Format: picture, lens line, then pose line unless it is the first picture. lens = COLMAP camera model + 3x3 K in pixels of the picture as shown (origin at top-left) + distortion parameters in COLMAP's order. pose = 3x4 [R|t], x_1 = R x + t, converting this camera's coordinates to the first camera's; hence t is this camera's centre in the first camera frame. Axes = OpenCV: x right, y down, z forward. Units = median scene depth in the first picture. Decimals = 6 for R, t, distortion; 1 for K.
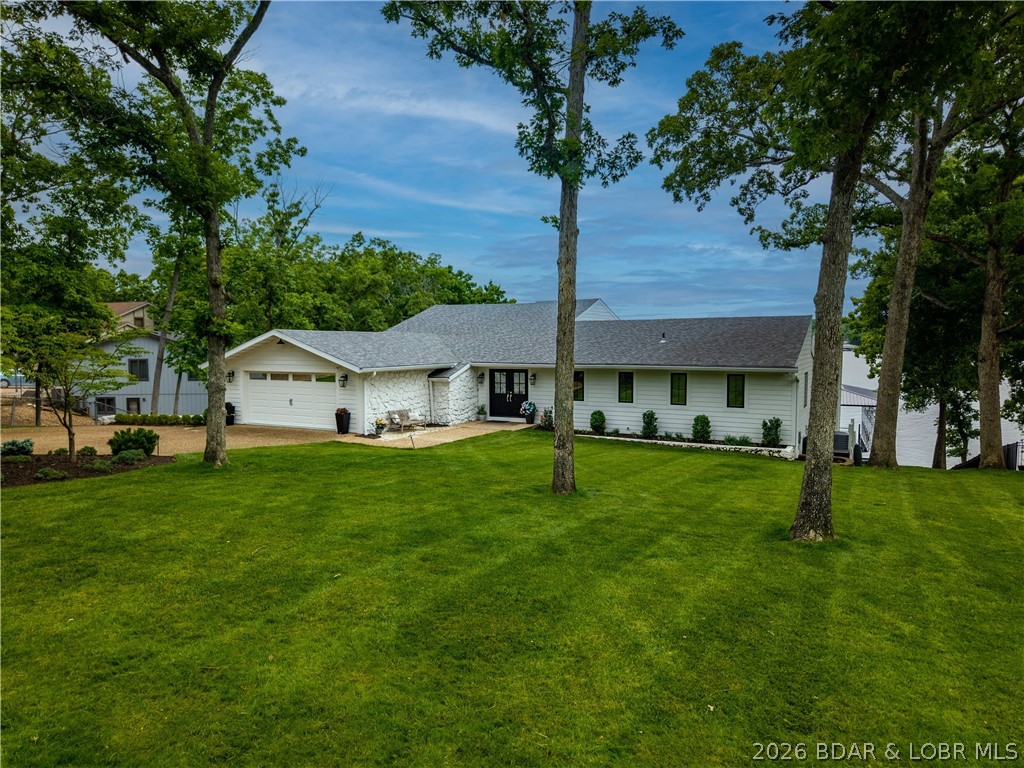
lens RADIAL K [[690.4, 0, 512.4], [0, 690.4, 382.0], [0, 0, 1]] dist [0.015757, -0.012493]
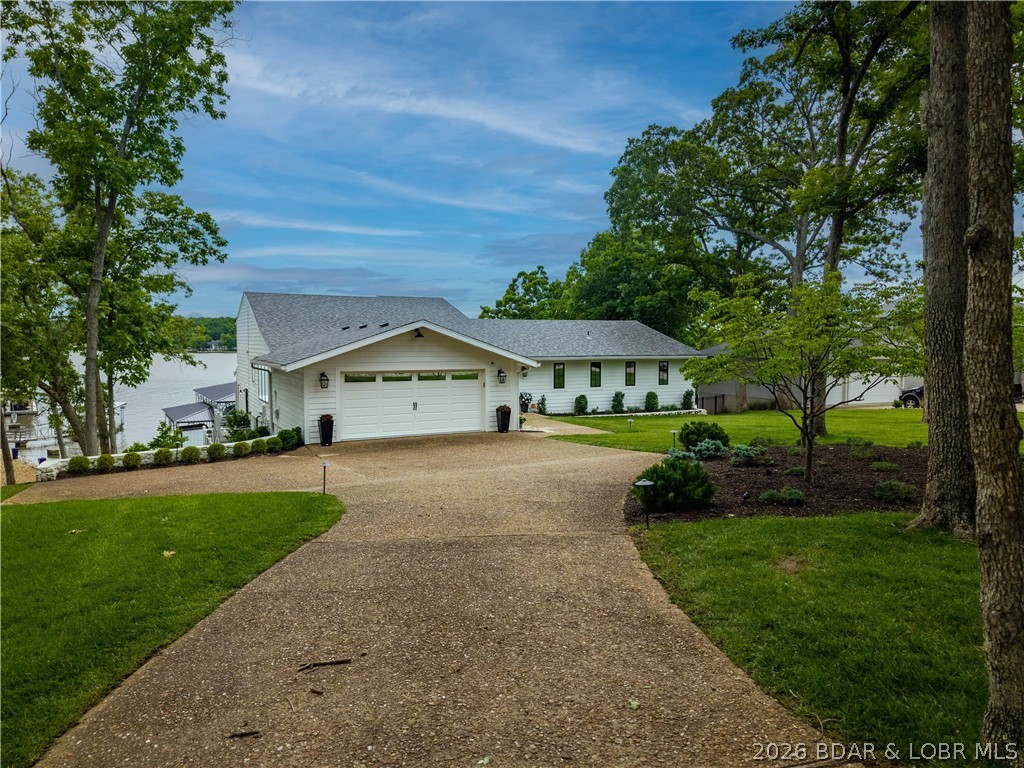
lens RADIAL K [[690.4, 0, 512.5], [0, 690.4, 386.5], [0, 0, 1]] dist [0.015757, -0.012493]
pose [[0.581309, -0.052960, 0.811958, -0.937097], [0.045133, 0.998442, 0.032811, -0.017557], [-0.812430, 0.017572, 0.582793, 0.413778]]
